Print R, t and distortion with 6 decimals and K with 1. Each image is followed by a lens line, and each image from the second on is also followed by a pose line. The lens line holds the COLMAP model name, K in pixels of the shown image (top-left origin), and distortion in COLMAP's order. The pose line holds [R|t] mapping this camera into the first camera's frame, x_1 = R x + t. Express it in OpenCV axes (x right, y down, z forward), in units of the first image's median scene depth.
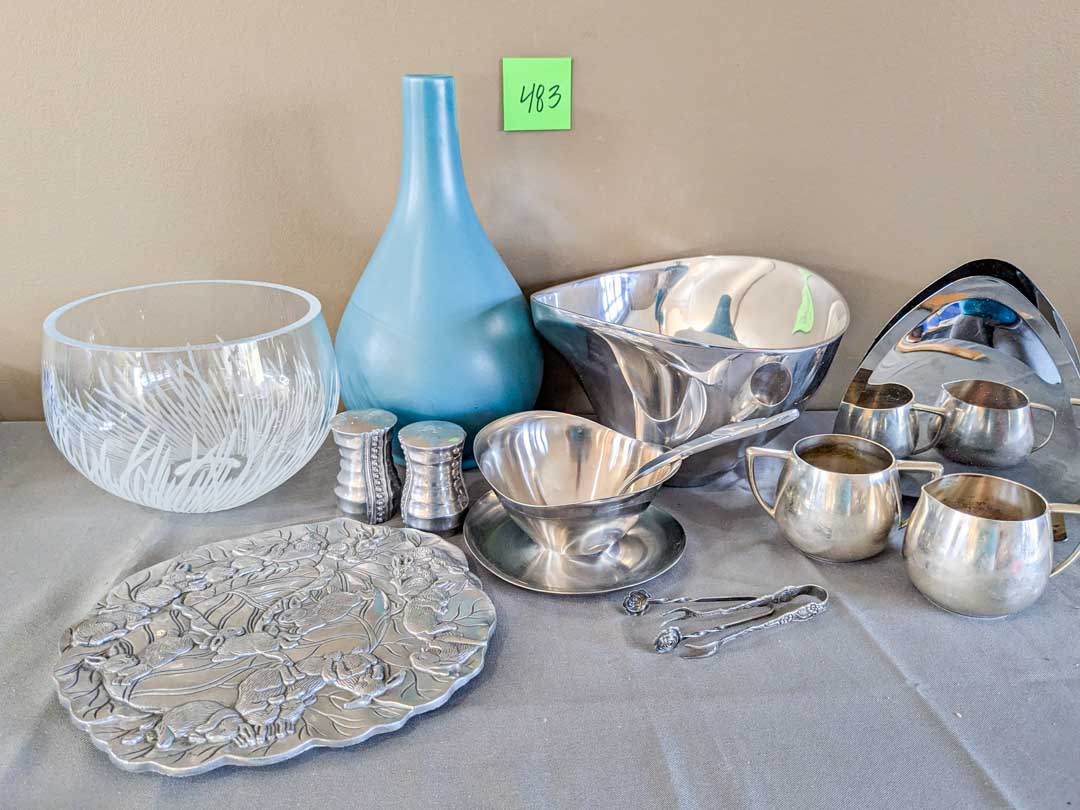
lens RADIAL K [[855.7, 0, 520.6], [0, 855.7, 441.3], [0, 0, 1]] dist [0.025148, -0.068617]
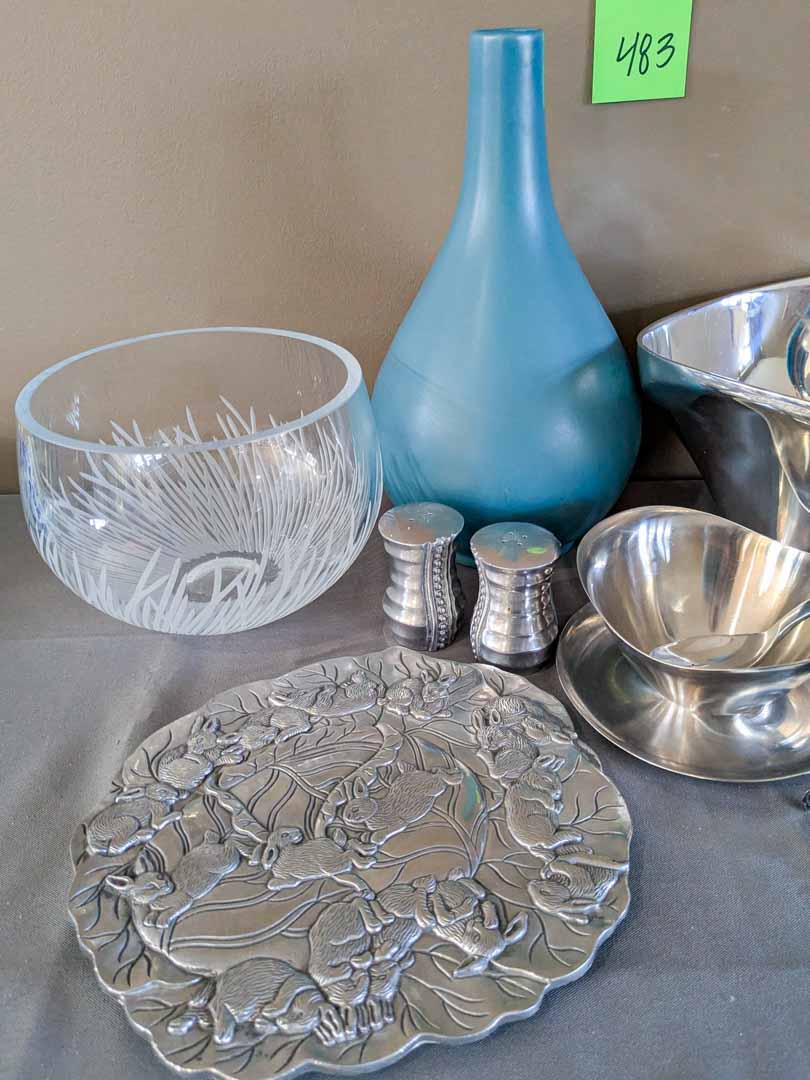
lens RADIAL K [[855.7, 0, 388.5], [0, 855.7, 563.8], [0, 0, 1]] dist [0.025148, -0.068617]
pose [[0.994896, 0.004366, -0.100812, -0.158710], [0.011931, 0.986966, 0.160489, -0.130118], [0.100198, -0.160872, 0.981876, 0.277975]]
